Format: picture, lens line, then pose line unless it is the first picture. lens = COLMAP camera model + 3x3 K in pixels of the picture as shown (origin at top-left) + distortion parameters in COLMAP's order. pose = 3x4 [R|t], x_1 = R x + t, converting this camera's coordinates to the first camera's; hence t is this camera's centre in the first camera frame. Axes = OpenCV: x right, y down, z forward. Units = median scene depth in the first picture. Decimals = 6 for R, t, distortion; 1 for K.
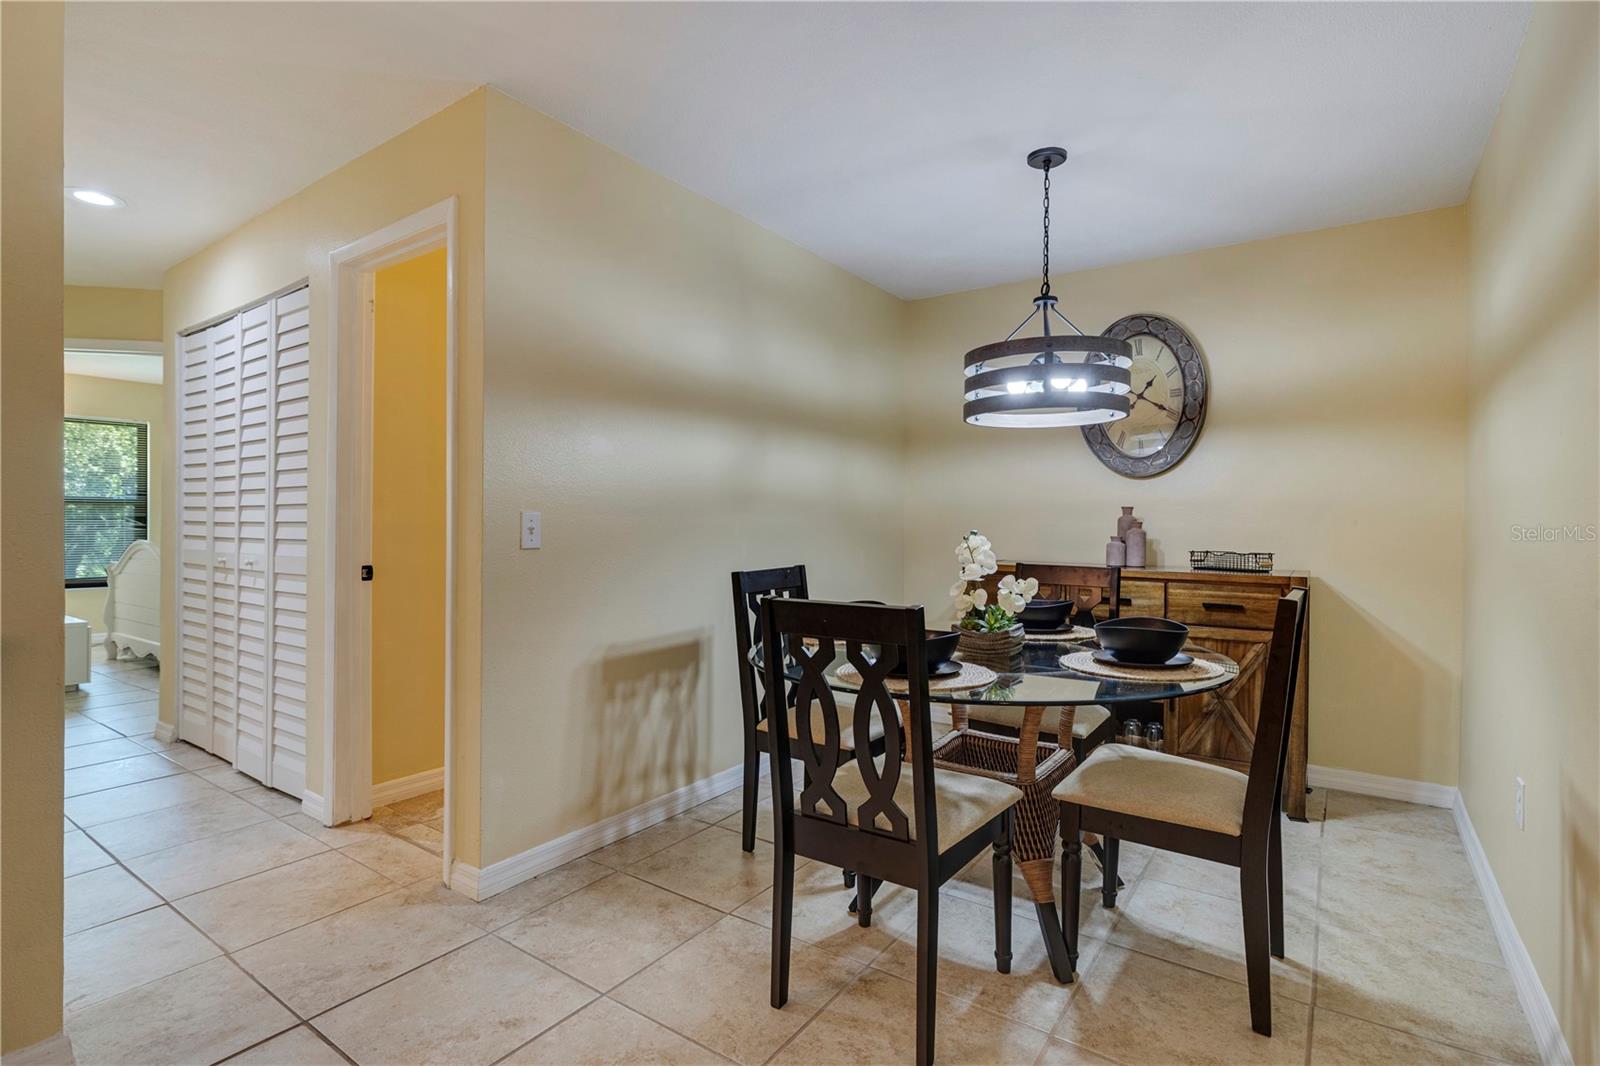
lens RADIAL K [[756.6, 0, 797.1], [0, 756.6, 527.5], [0, 0, 1]] dist [-0.000555, 0.000003]
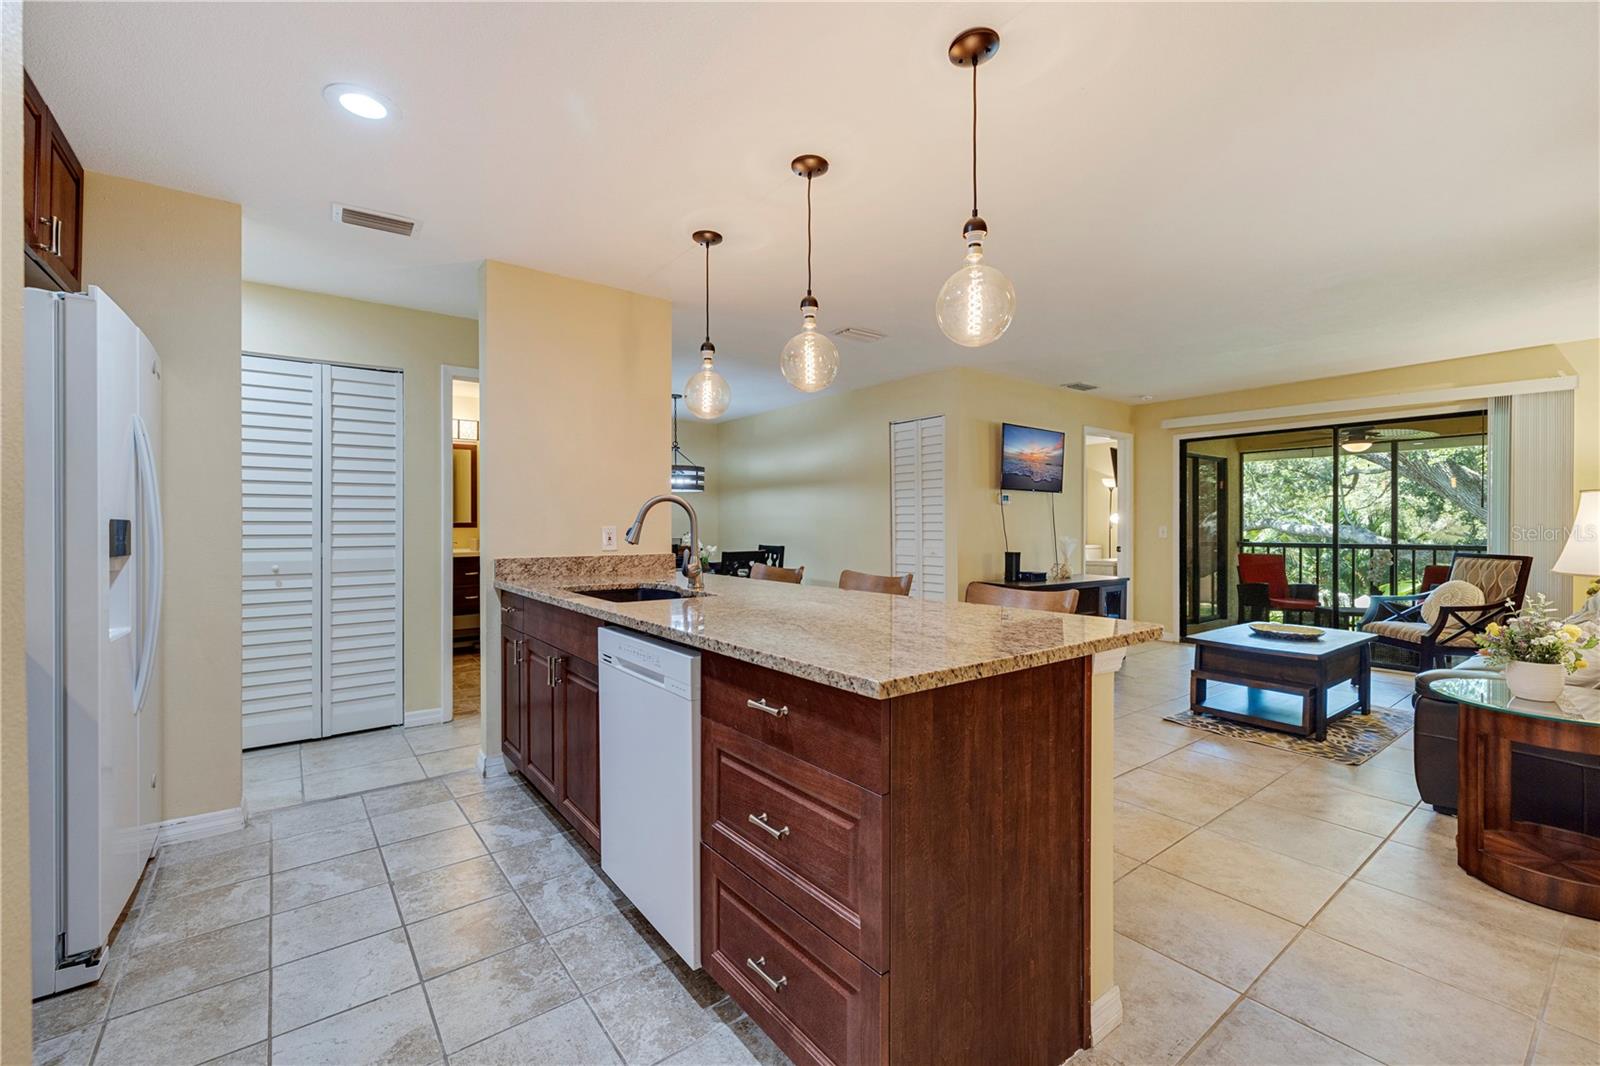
lens RADIAL K [[663.7, 0, 799.1], [0, 663.7, 528.6], [0, 0, 1]] dist [0.000509, 0.000178]
pose [[0.290638, -0.013203, 0.956742, -1.470378], [0.008163, 0.999903, 0.011319, -0.023665], [-0.956798, 0.004520, 0.290718, -0.109692]]
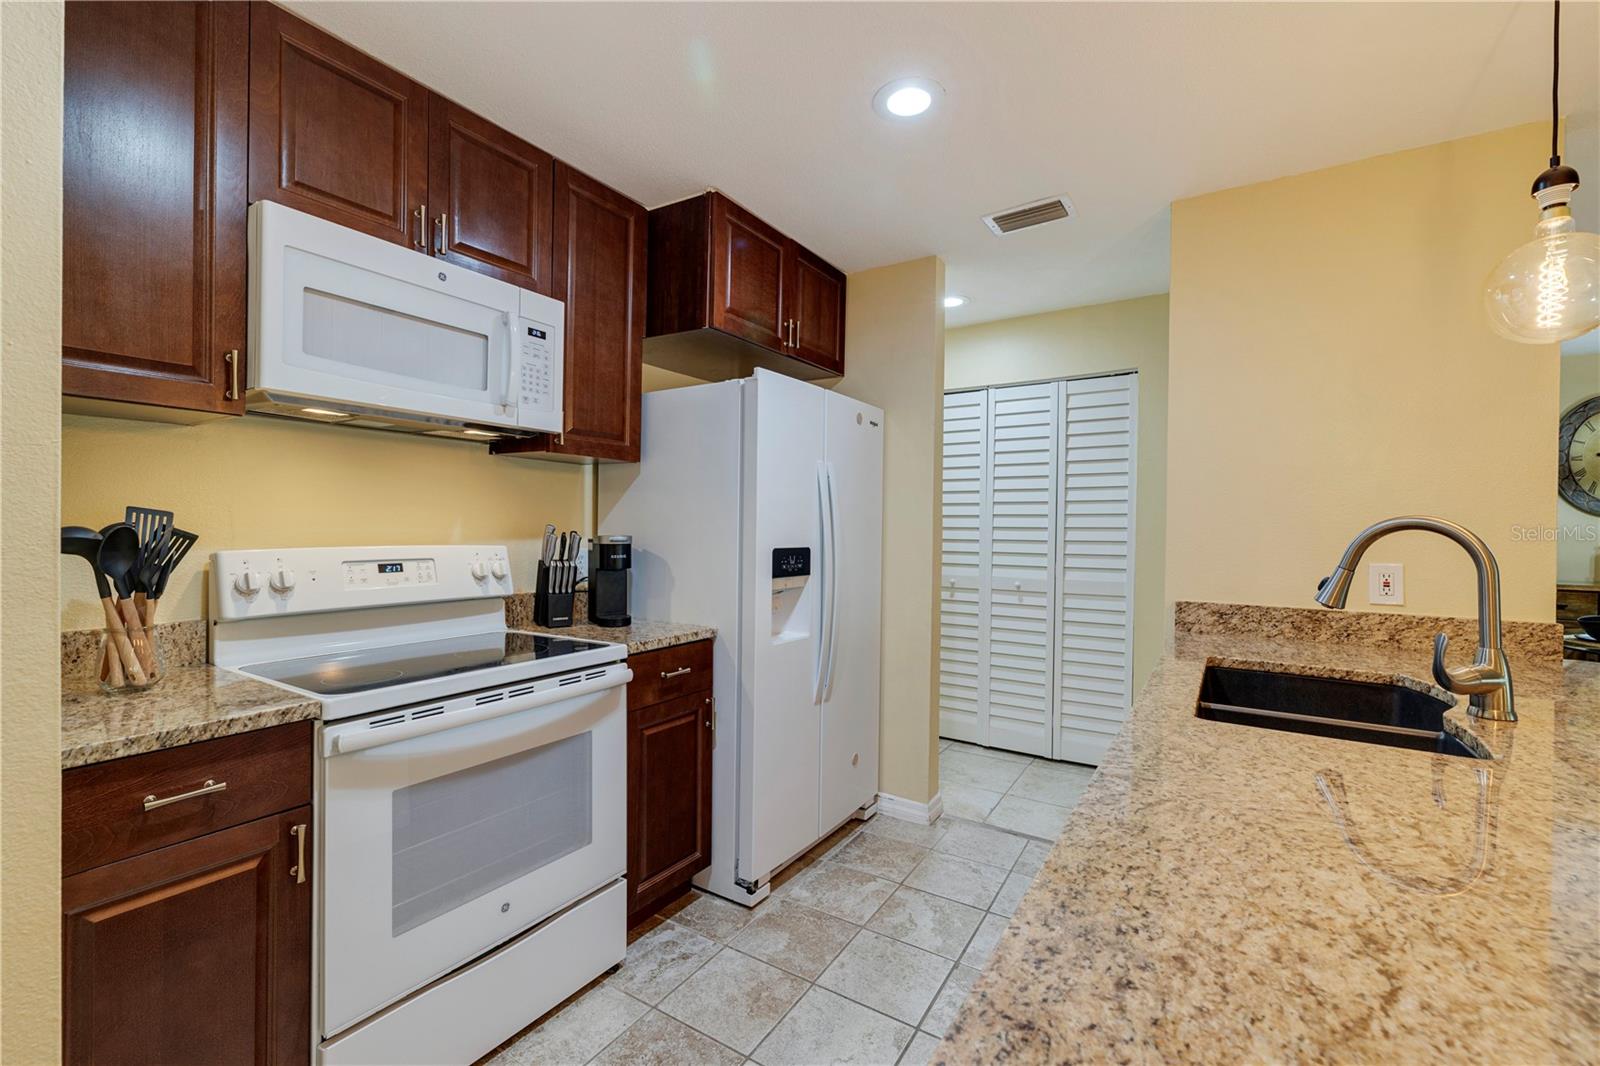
lens RADIAL K [[670.3, 0, 801.3], [0, 670.3, 528.8], [0, 0, 1]] dist [0.000021, -0.000067]
pose [[0.998442, 0.000811, 0.055800, -1.132334], [-0.000900, 0.999998, 0.001569, -0.049940], [-0.055798, -0.001617, 0.998441, -0.106994]]
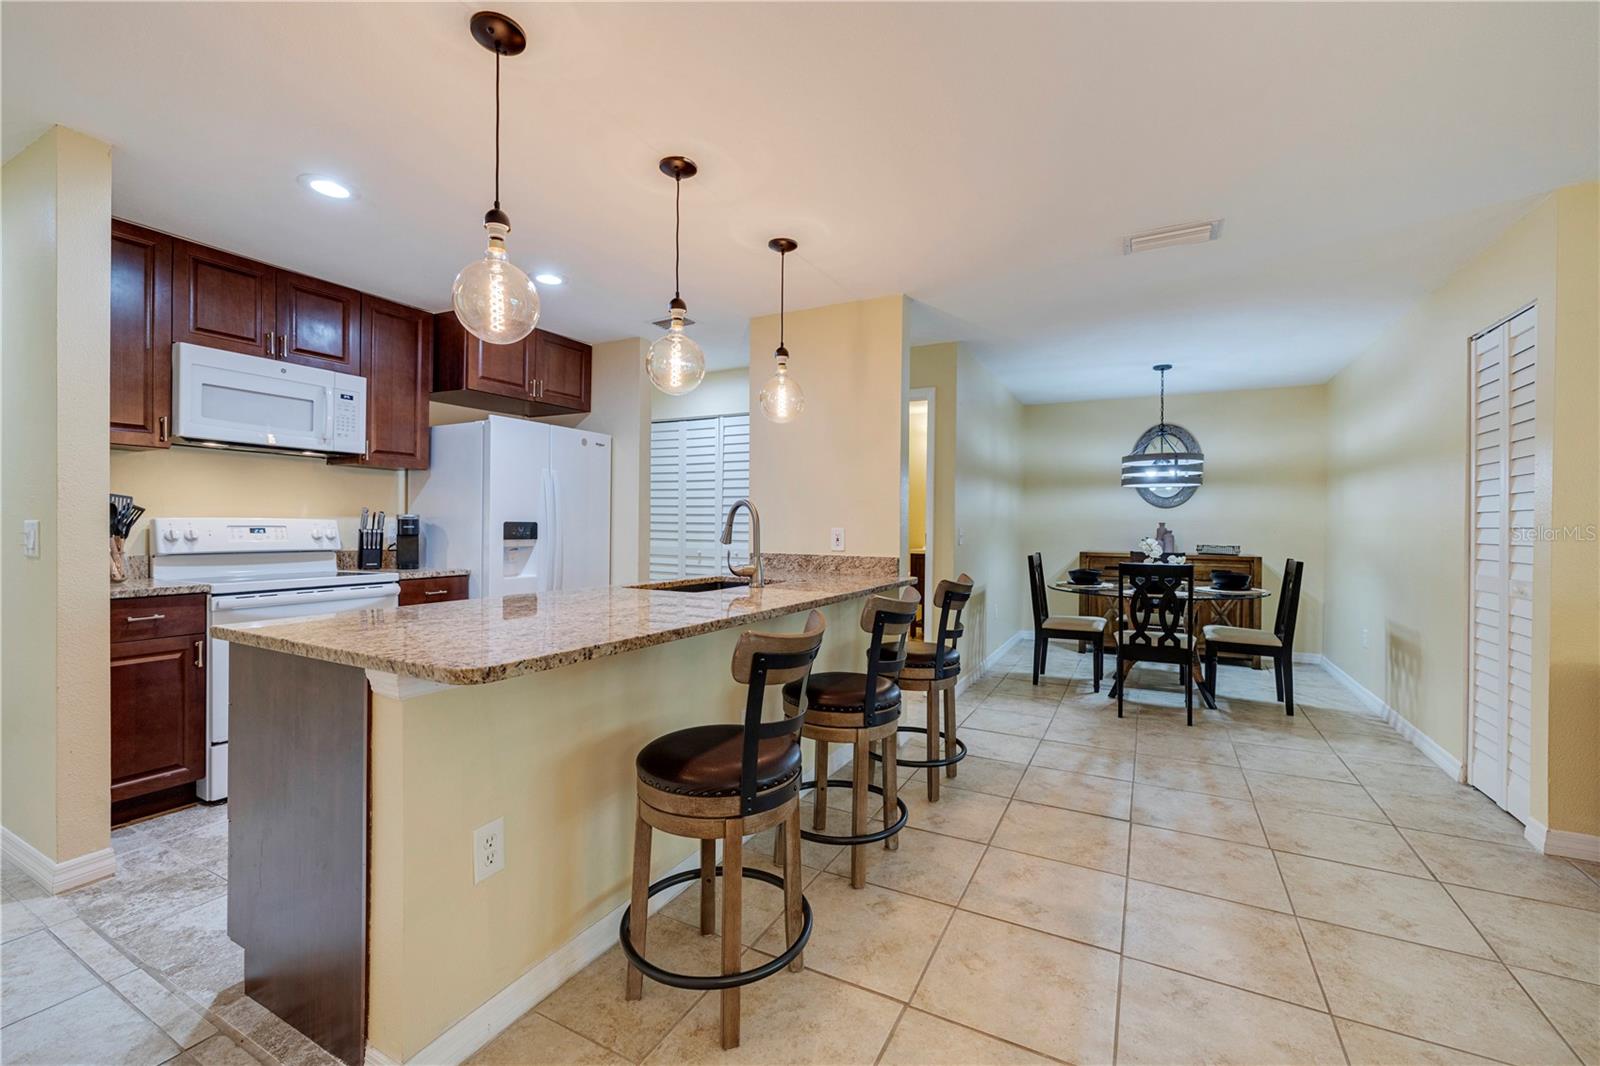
lens RADIAL K [[663.7, 0, 799.1], [0, 663.7, 528.6], [0, 0, 1]] dist [0.000509, 0.000178]
pose [[0.991207, -0.001071, 0.132318, -0.773426], [0.000560, 0.999992, 0.003899, -0.021561], [-0.132321, -0.003791, 0.991200, -0.616573]]
